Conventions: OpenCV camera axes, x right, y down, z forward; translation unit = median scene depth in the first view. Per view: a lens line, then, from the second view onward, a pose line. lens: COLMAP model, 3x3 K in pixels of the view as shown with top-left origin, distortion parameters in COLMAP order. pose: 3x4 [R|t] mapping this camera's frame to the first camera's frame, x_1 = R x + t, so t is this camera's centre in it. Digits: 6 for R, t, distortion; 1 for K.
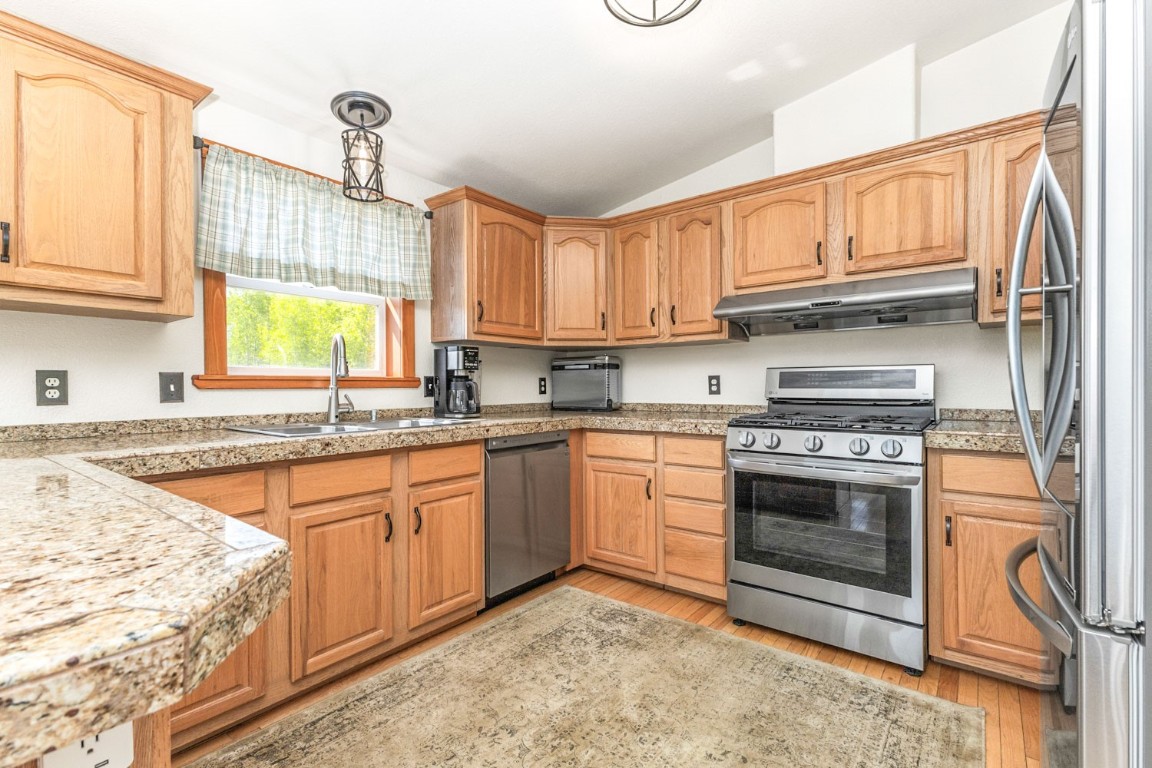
lens RADIAL K [[520.6, 0, 575.1], [0, 520.6, 388.7], [0, 0, 1]] dist [0.012959, -0.004584]
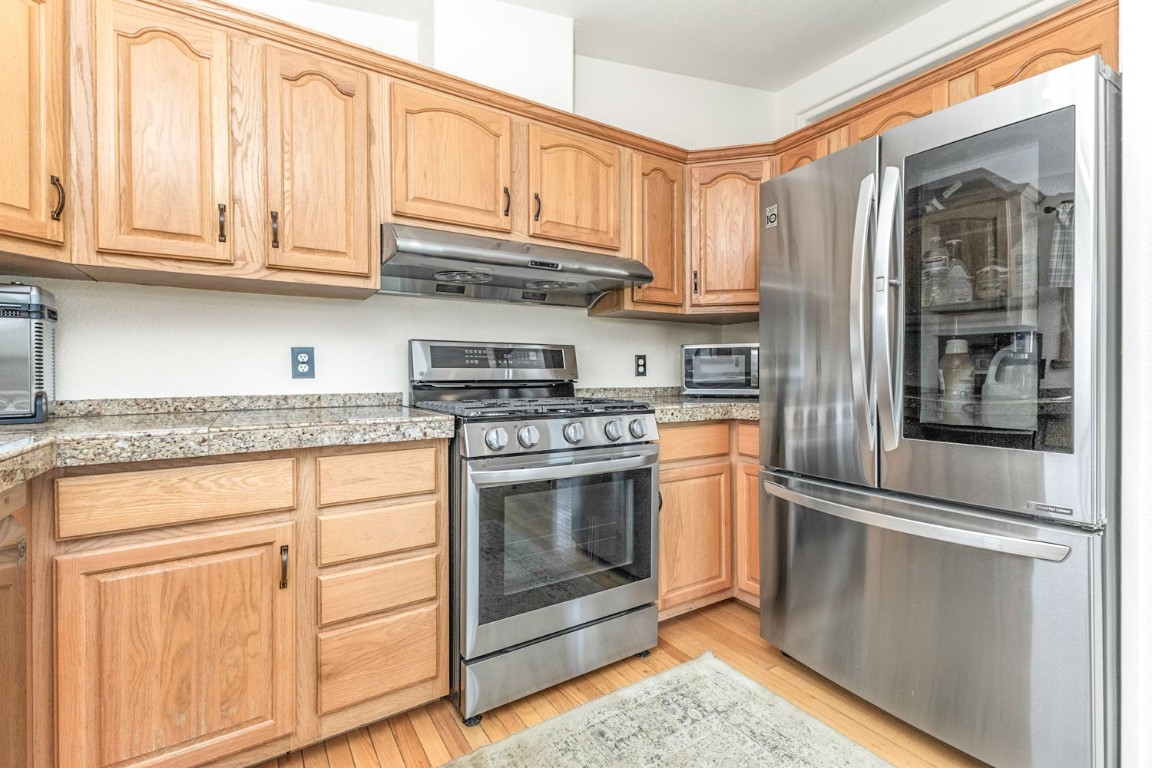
lens RADIAL K [[520.6, 0, 578.2], [0, 520.6, 373.0], [0, 0, 1]] dist [0.012959, -0.004584]
pose [[0.321838, 0.008221, 0.946759, -0.237387], [0.008131, 0.999901, -0.011447, 0.016775], [-0.946760, 0.011382, 0.321740, 0.574570]]
